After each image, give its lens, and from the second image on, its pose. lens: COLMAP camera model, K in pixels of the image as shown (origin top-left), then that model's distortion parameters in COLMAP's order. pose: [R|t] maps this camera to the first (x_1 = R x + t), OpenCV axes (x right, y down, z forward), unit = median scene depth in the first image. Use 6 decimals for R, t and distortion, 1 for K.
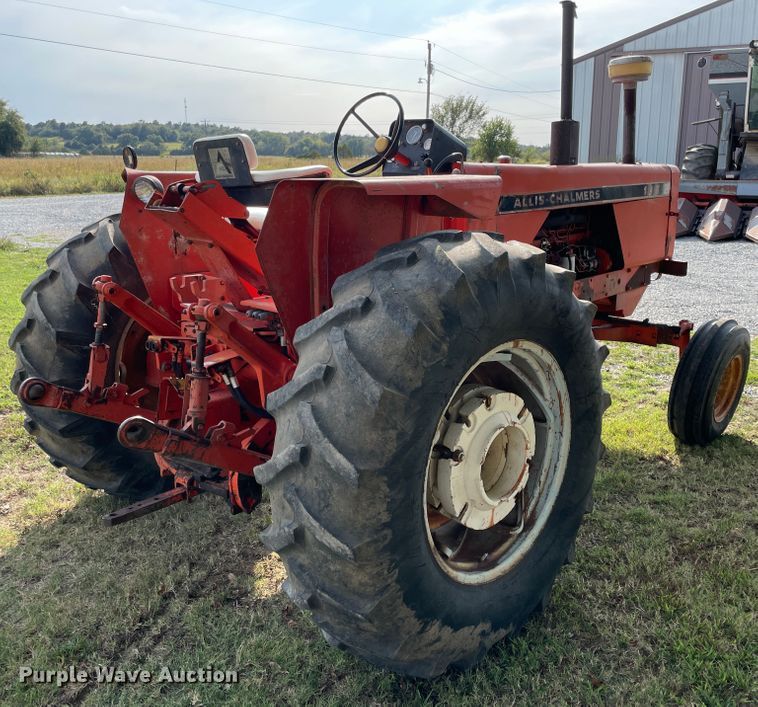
lens RADIAL K [[775.3, 0, 403.4], [0, 775.3, 323.3], [0, 0, 1]] dist [0.028154, -0.002714]
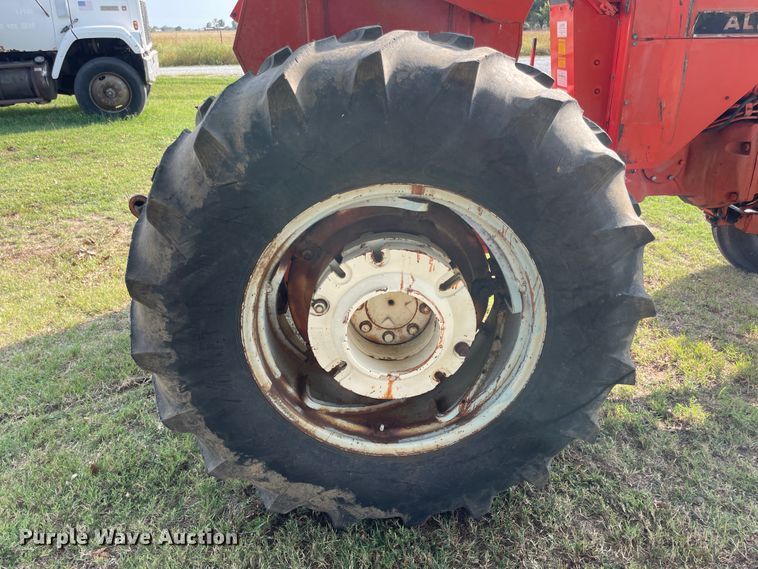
lens RADIAL K [[579.9, 0, 374.0], [0, 579.9, 288.6], [0, 0, 1]] dist [0.083842, -0.119788]
pose [[0.710571, 0.274041, -0.648066, 0.450987], [-0.136619, 0.957245, 0.254984, -0.017570], [0.690234, -0.092646, 0.717630, 0.496355]]
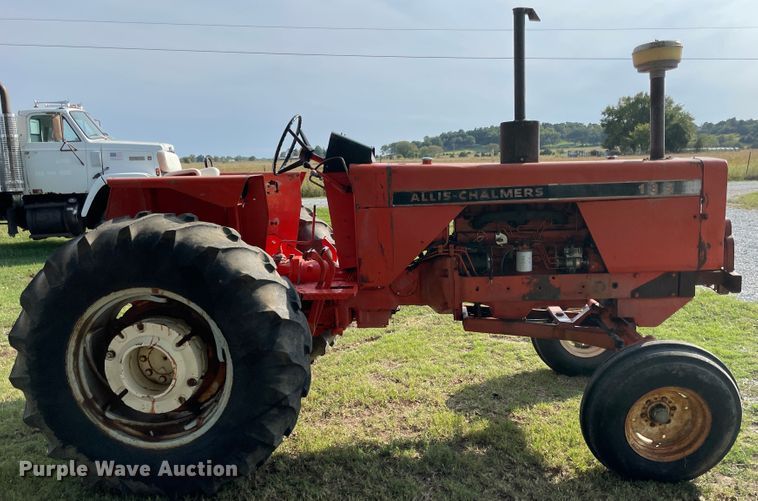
lens RADIAL K [[683.9, 0, 388.6], [0, 683.9, 278.3], [0, 0, 1]] dist [0.033181, -0.009138]
pose [[0.631307, 0.117075, -0.766645, 1.258735], [-0.138416, 0.989677, 0.037153, -0.094466], [0.763081, 0.082661, 0.640995, 0.449449]]
